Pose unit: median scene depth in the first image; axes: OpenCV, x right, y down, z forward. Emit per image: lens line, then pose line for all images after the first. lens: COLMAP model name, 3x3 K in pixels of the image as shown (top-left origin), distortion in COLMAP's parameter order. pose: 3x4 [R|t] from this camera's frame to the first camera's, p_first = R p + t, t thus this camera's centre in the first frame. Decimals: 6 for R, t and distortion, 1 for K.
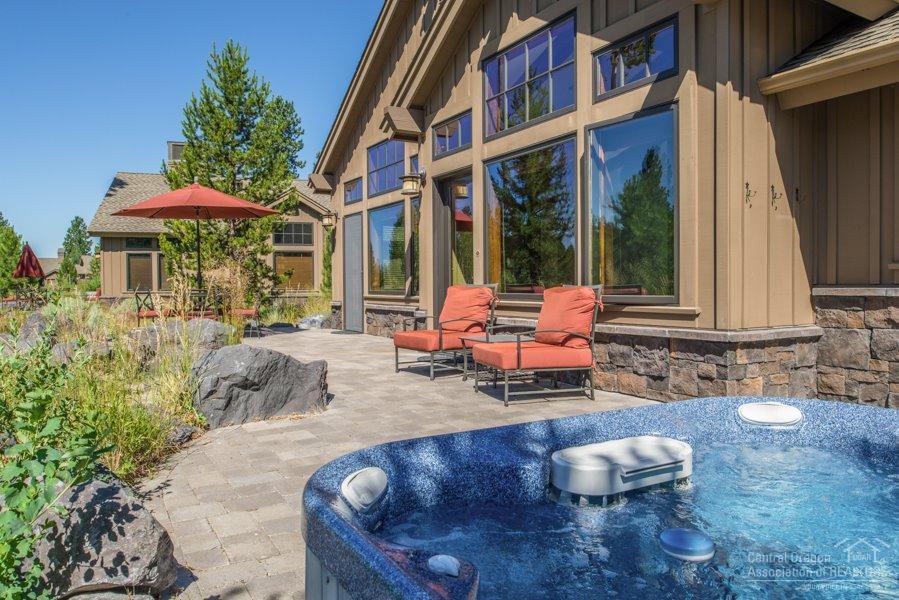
lens RADIAL K [[695.2, 0, 450.6], [0, 695.2, 274.7], [0, 0, 1]] dist [-0.044353, -0.002771]
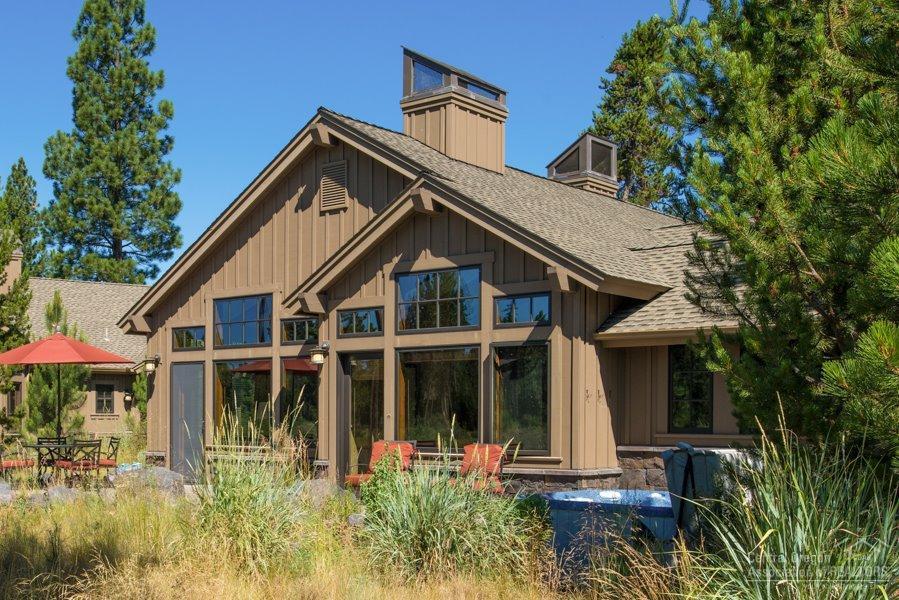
lens RADIAL K [[1208.5, 0, 449.5], [0, 1208.5, 300.0], [0, 0, 1]] dist [0.008459, -0.004746]
pose [[0.930676, 0.044557, 0.363122, -0.918227], [-0.014388, 0.996246, -0.085369, -0.075286], [-0.365562, 0.074226, 0.927823, -1.580590]]
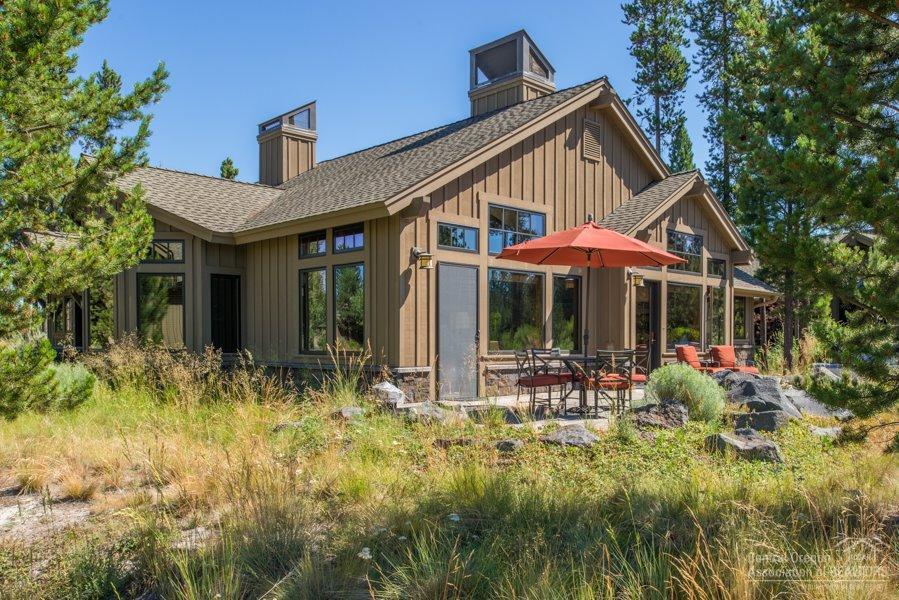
lens RADIAL K [[695.2, 0, 450.6], [0, 695.2, 274.7], [0, 0, 1]] dist [-0.044353, -0.002771]
pose [[-0.265056, 0.052532, 0.962801, -2.149865], [-0.045990, 0.996690, -0.067041, -0.032033], [-0.963136, -0.062049, -0.261762, 2.708576]]
